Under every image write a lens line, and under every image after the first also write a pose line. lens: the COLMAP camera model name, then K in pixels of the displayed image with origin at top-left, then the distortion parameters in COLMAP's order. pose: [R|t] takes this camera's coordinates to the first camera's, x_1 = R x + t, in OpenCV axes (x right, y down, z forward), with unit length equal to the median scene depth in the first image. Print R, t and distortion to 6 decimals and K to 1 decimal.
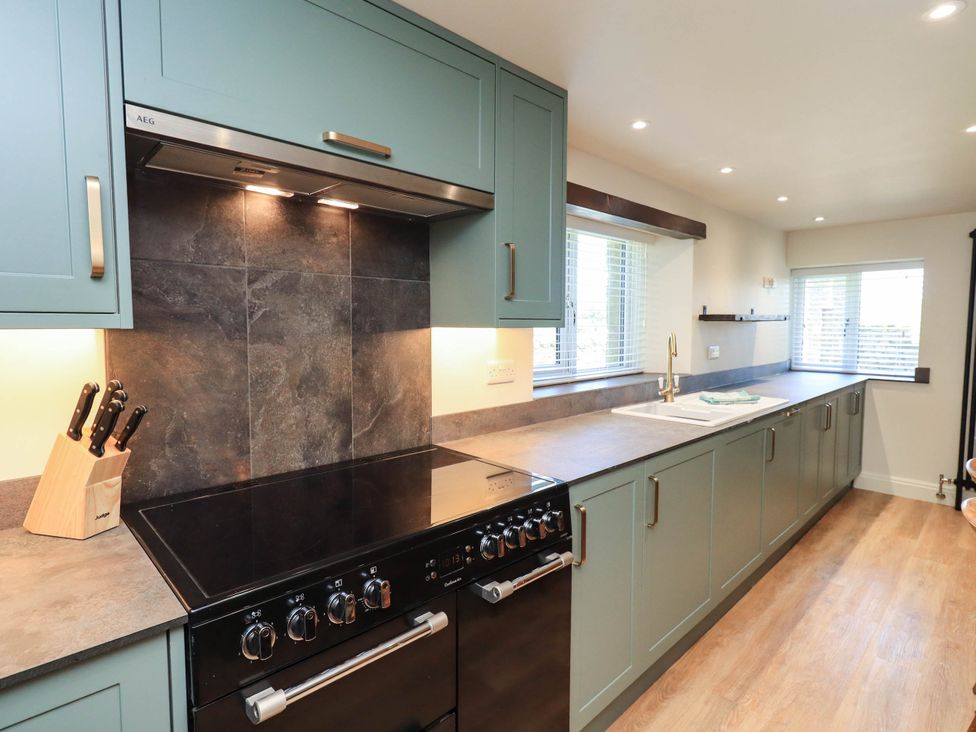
lens RADIAL K [[525.8, 0, 484.2], [0, 525.8, 358.5], [0, 0, 1]] dist [-0.012964, 0.001305]
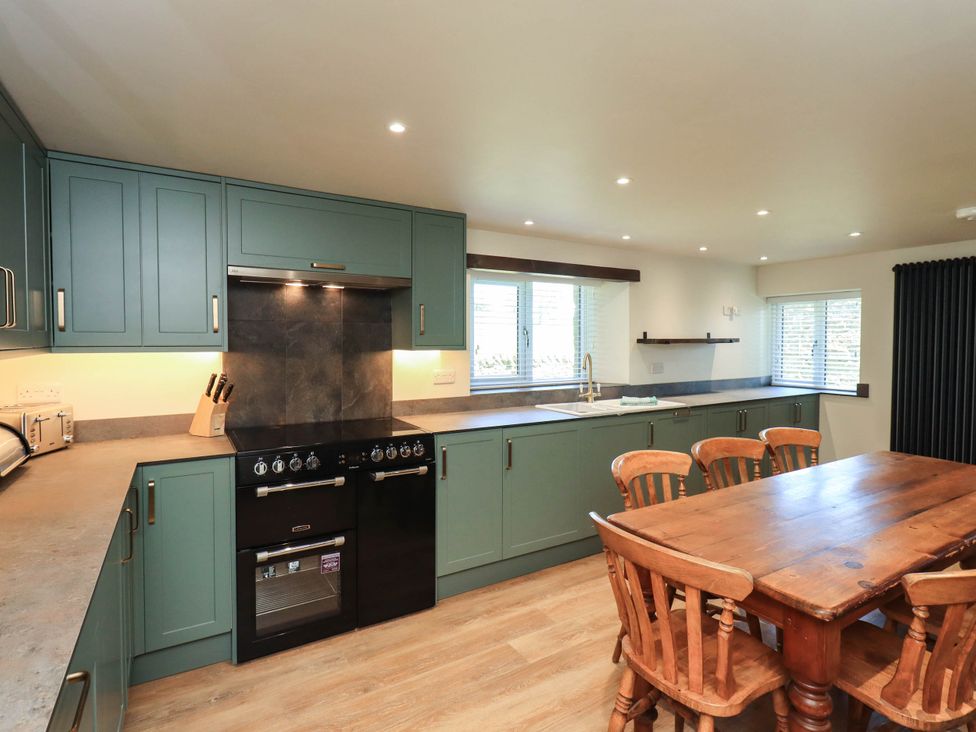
lens RADIAL K [[525.8, 0, 483.2], [0, 525.8, 352.4], [0, 0, 1]] dist [-0.012964, 0.001305]
pose [[0.974617, 0.007384, -0.223756, 0.620654], [-0.016177, 0.999166, -0.037489, 0.011067], [0.223293, 0.040157, 0.973924, -0.677993]]
